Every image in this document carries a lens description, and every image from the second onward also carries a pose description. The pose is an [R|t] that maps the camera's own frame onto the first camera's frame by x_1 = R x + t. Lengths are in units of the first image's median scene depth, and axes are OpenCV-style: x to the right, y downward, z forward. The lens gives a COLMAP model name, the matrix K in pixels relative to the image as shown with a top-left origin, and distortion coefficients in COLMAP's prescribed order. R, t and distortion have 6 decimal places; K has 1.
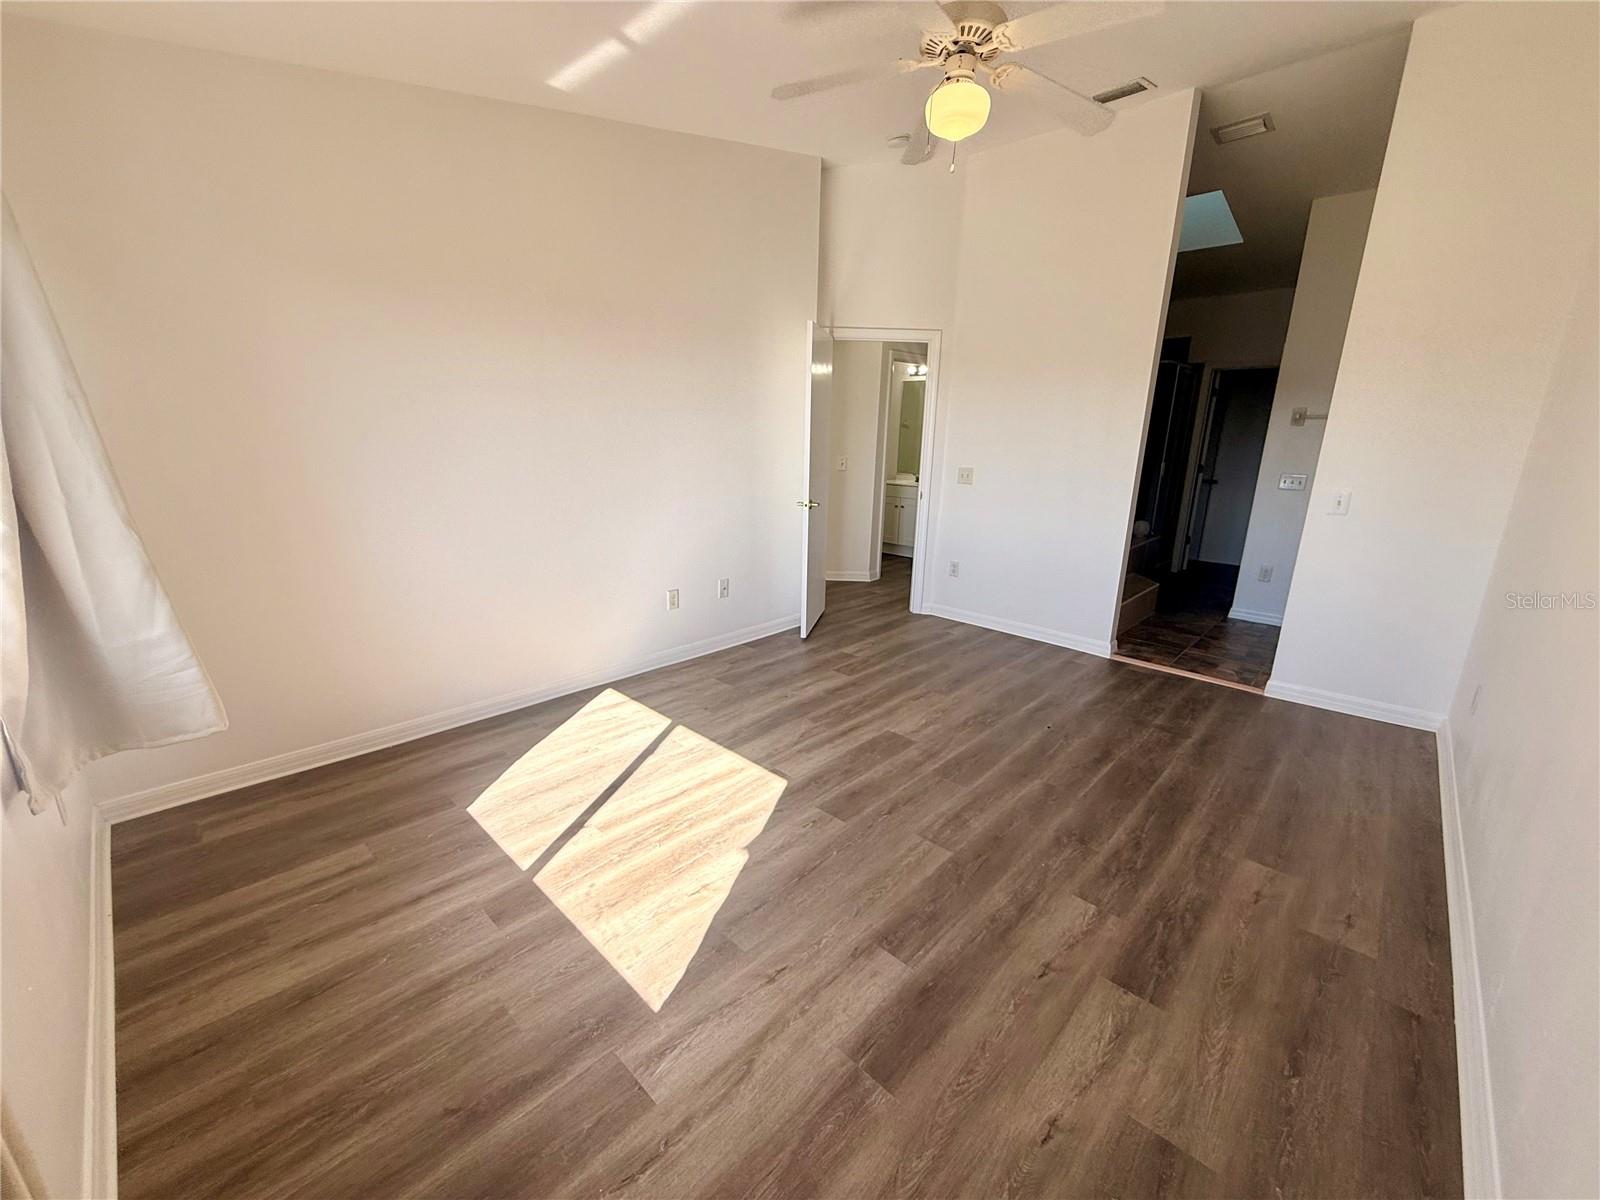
lens RADIAL K [[639.6, 0, 800.0], [0, 639.6, 600.0], [0, 0, 1]] dist [-0.000310, -0.000010]
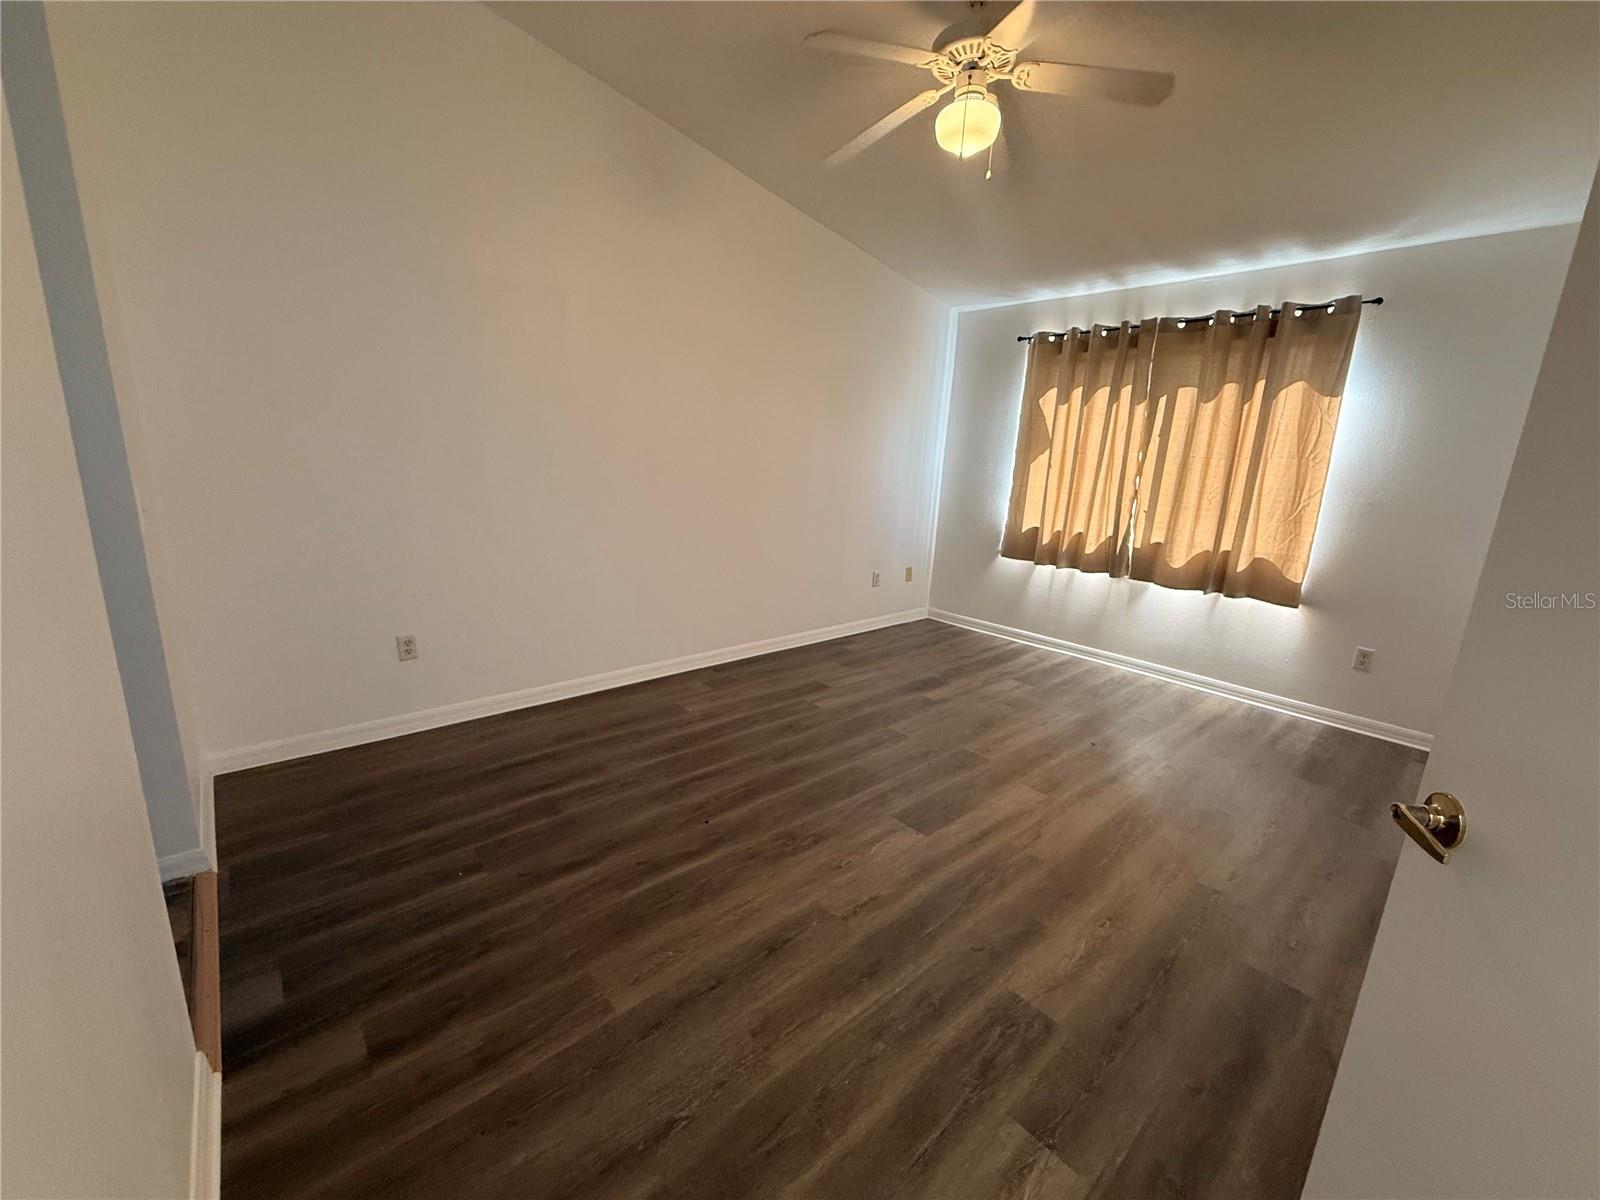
lens RADIAL K [[639.6, 0, 800.0], [0, 639.6, 600.0], [0, 0, 1]] dist [-0.000310, -0.000010]
pose [[-0.994675, -0.082518, 0.061745, 0.266289], [-0.044531, 0.884409, 0.464584, -0.387185], [-0.092944, 0.459361, -0.883374, 1.571718]]
